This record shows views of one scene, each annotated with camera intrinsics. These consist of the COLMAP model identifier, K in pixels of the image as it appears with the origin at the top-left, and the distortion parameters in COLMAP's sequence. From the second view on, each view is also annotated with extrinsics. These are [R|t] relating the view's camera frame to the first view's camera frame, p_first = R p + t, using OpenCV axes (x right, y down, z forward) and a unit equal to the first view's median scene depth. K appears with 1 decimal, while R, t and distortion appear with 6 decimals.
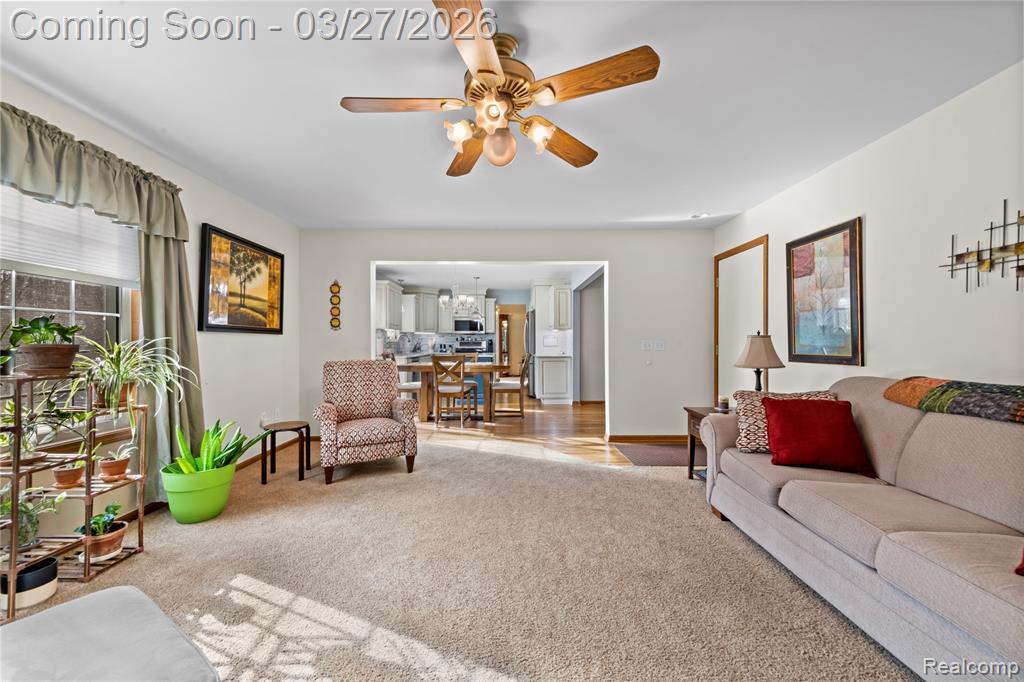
lens RADIAL K [[408.0, 0, 515.5], [0, 408.0, 340.1], [0, 0, 1]] dist [0.006340, 0.000008]
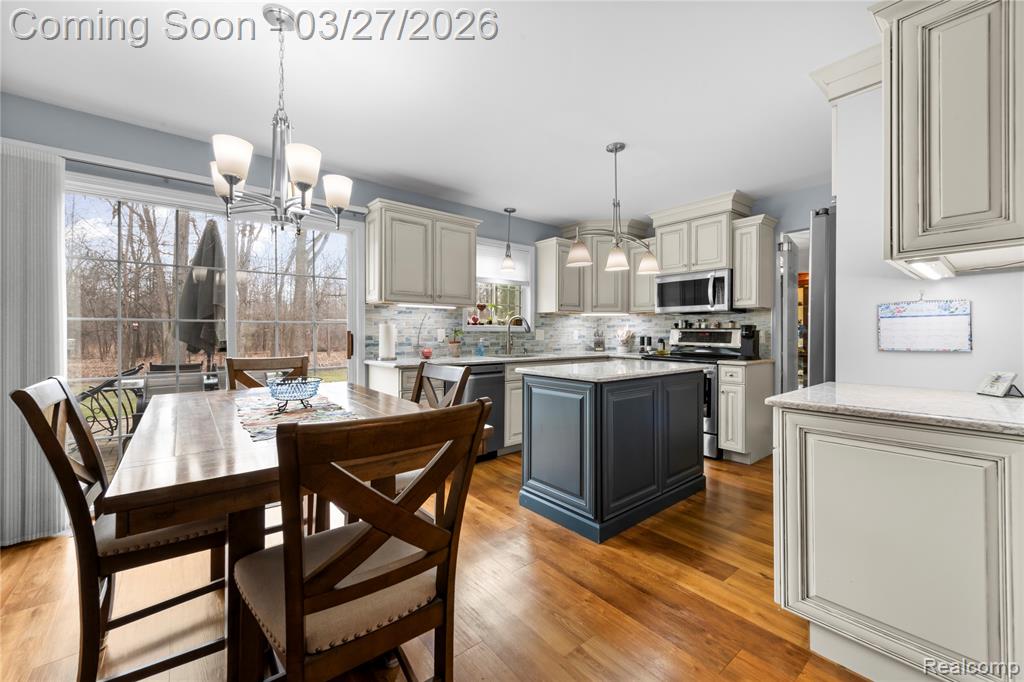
lens RADIAL K [[408.0, 0, 495.9], [0, 408.0, 328.6], [0, 0, 1]] dist [0.006340, 0.000008]
pose [[0.624078, -0.006286, -0.781337, 0.090211], [-0.002420, 0.999947, -0.009977, 0.006312], [0.781359, 0.008117, 0.624029, 0.576460]]
